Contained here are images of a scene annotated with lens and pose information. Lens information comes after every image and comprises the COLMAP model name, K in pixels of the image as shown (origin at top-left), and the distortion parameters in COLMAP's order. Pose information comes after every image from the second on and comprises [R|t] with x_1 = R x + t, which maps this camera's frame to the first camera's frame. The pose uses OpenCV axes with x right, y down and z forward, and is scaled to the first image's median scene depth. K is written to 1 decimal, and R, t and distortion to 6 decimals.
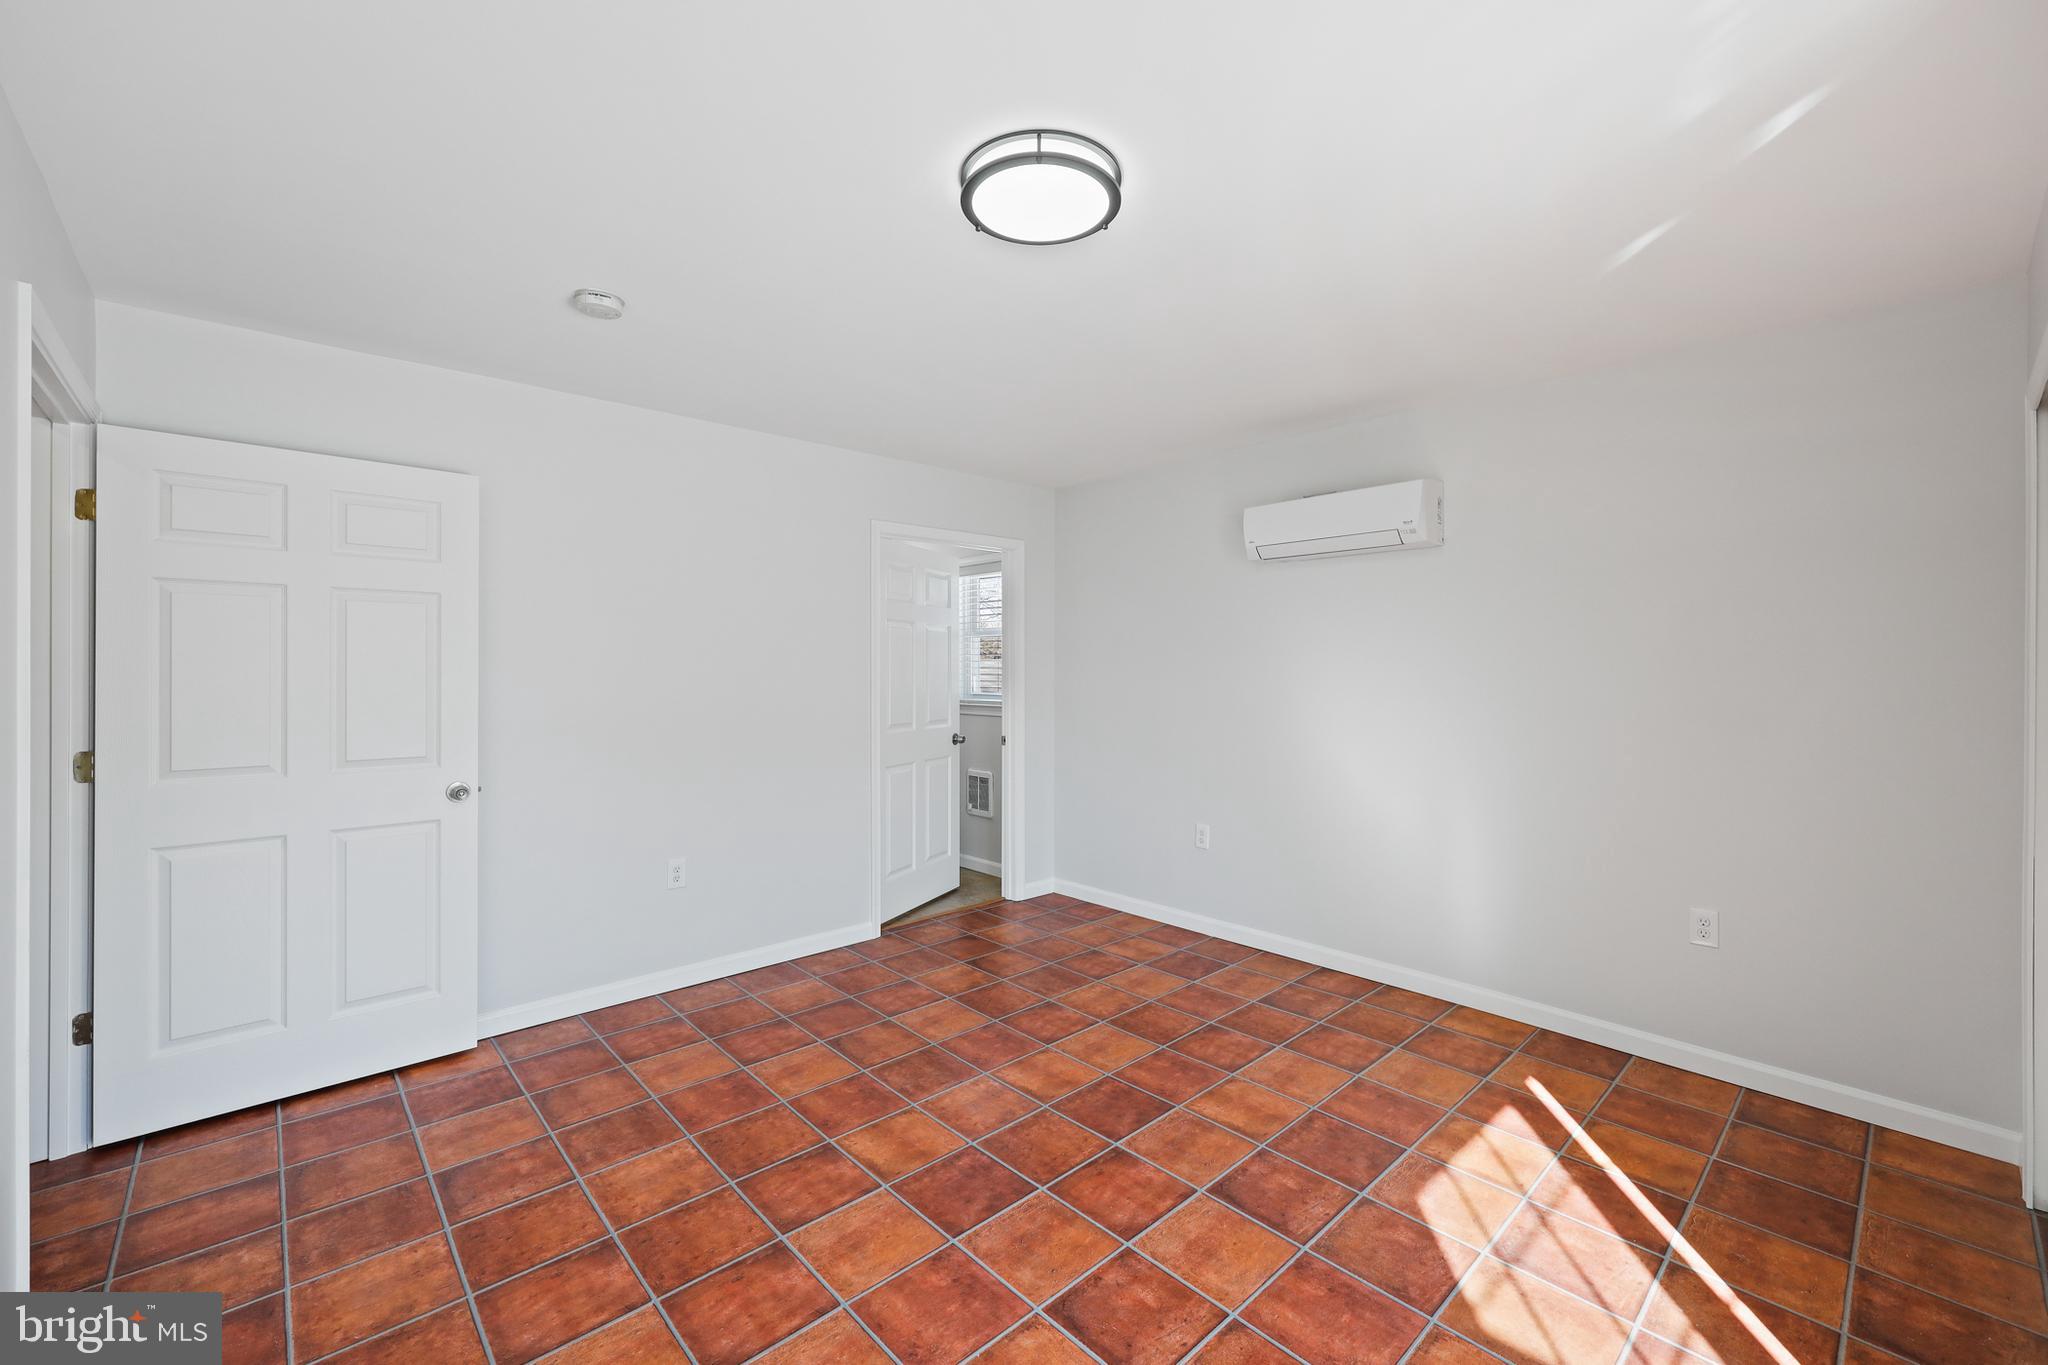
lens RADIAL K [[827.3, 0, 1021.3], [0, 827.3, 690.8], [0, 0, 1]] dist [-0.001898, 0.000199]
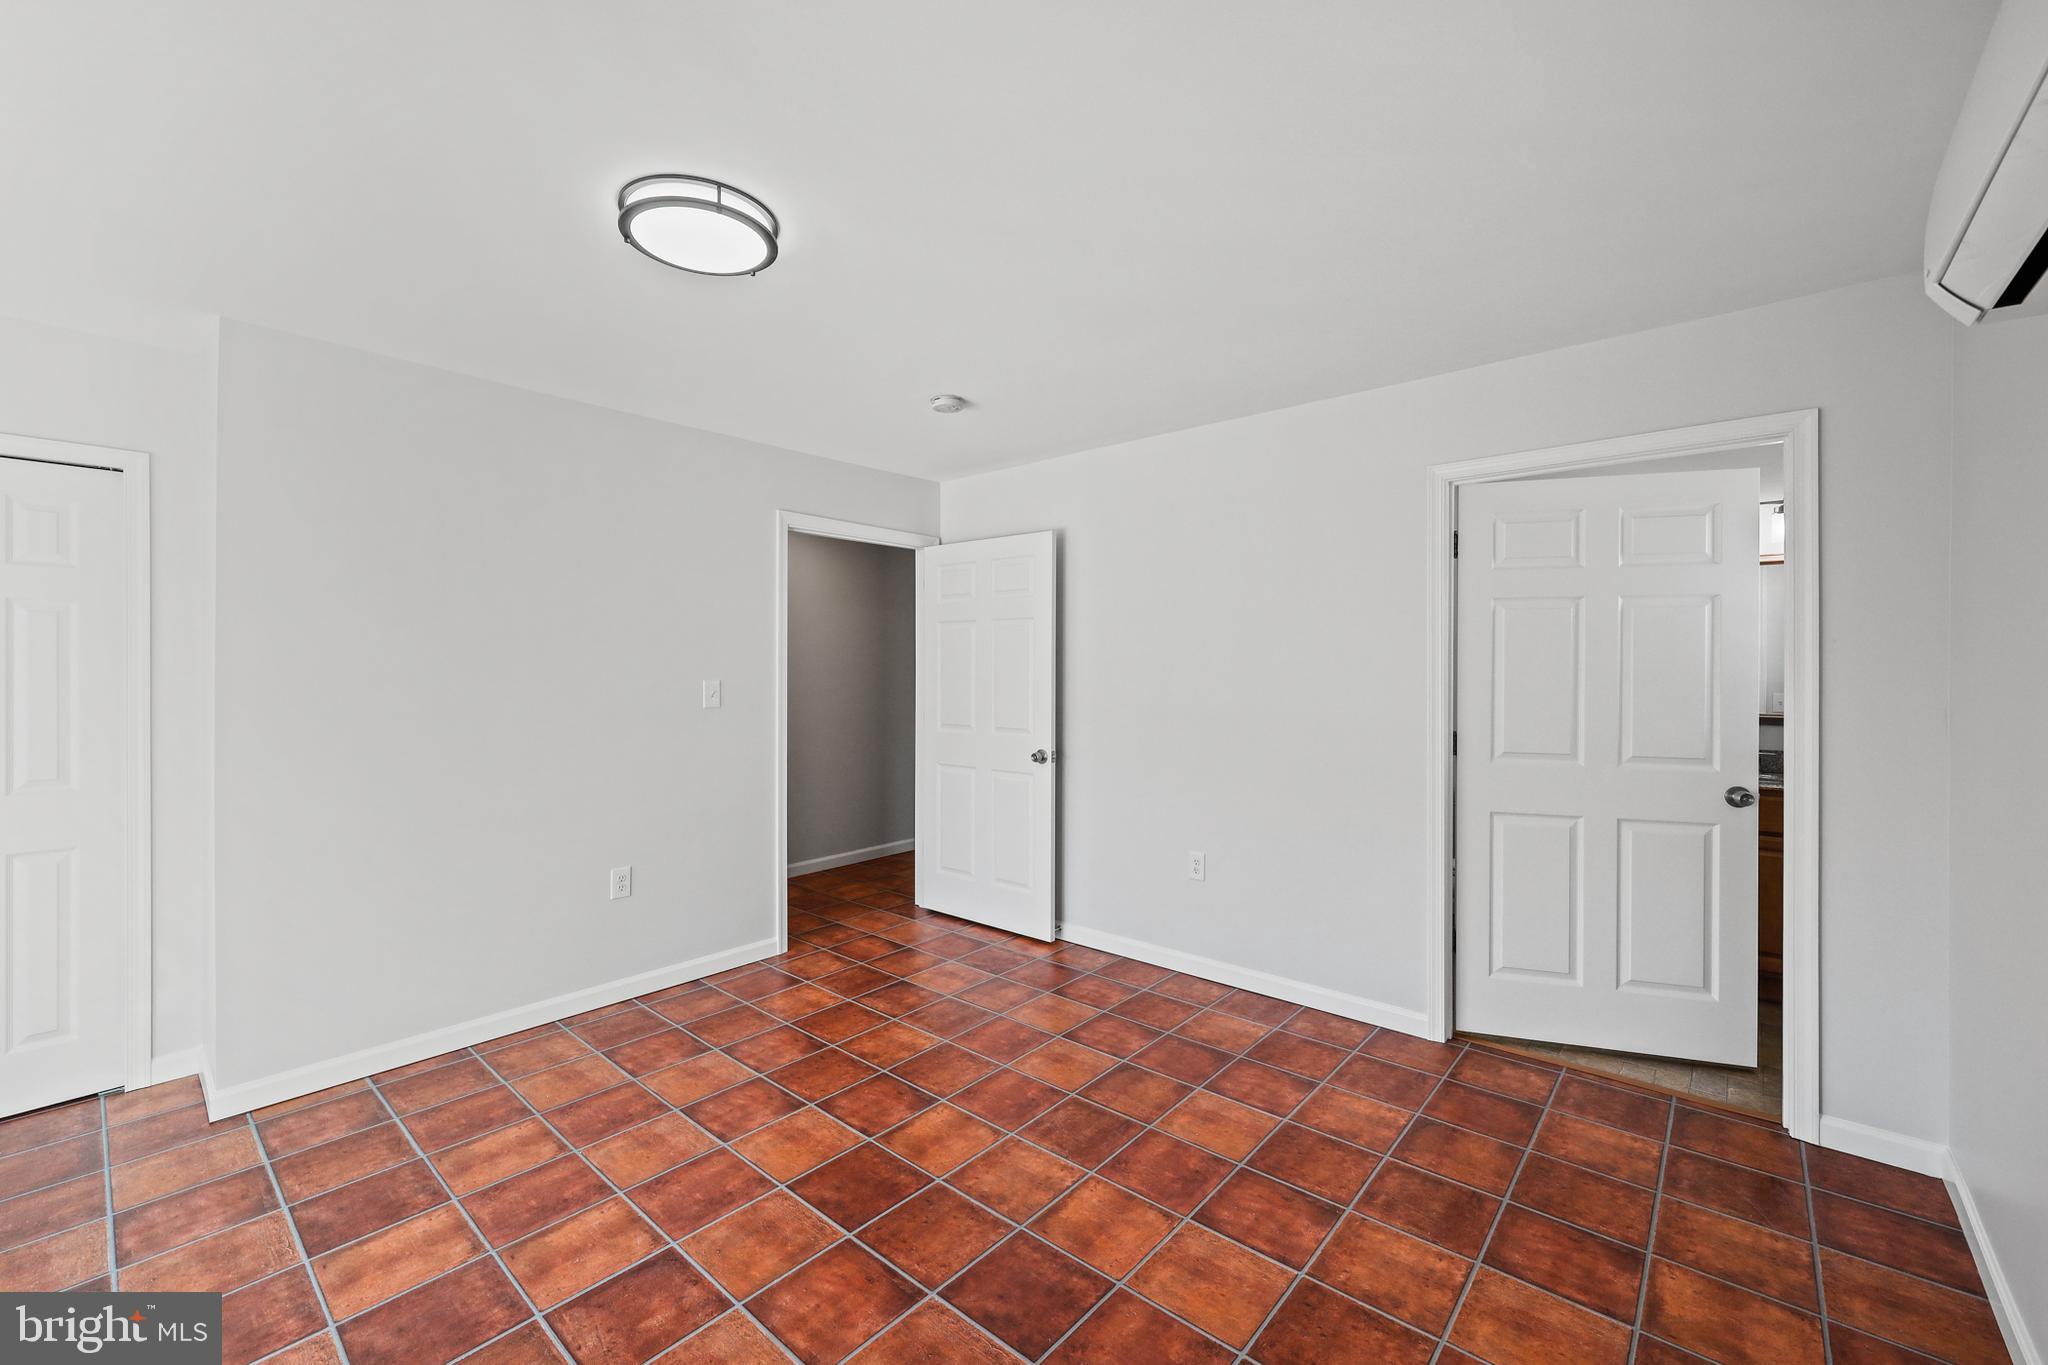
lens RADIAL K [[827.3, 0, 1040.3], [0, 827.3, 670.3], [0, 0, 1]] dist [-0.001898, 0.000199]
pose [[0.125745, 0.003536, -0.992056, 0.775531], [-0.026747, 0.999642, 0.000173, -0.025693], [0.991702, 0.026513, 0.125794, 0.869542]]
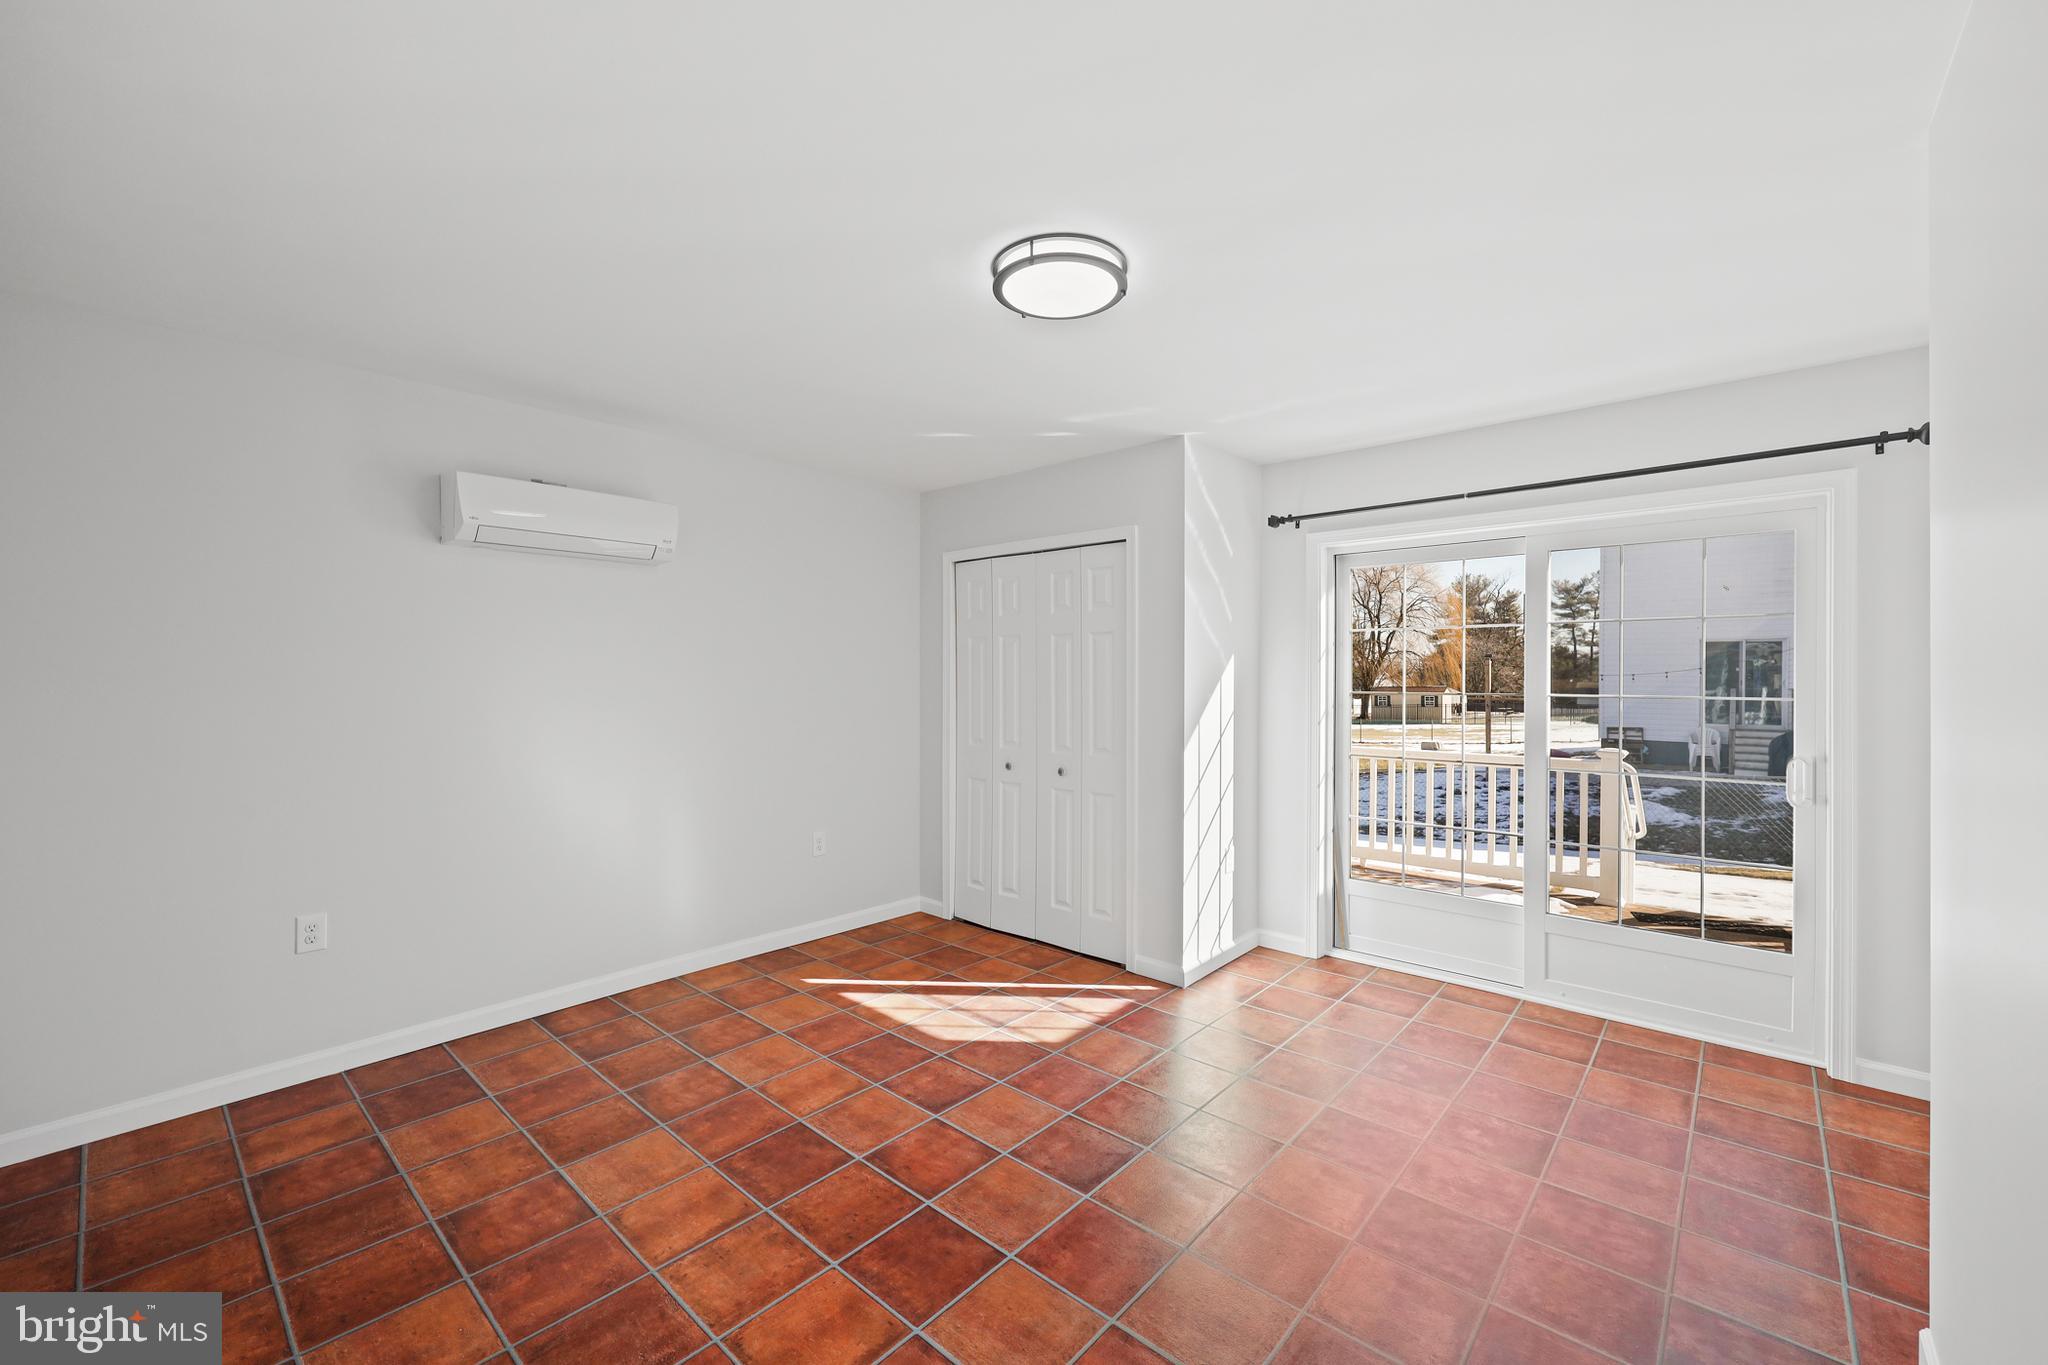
lens RADIAL K [[827.3, 0, 1027.4], [0, 827.3, 688.2], [0, 0, 1]] dist [-0.001898, 0.000199]
pose [[-0.101438, -0.014860, 0.994731, -0.774810], [0.029227, 0.999412, 0.017911, -0.021773], [-0.994412, 0.030890, -0.100944, 0.776536]]
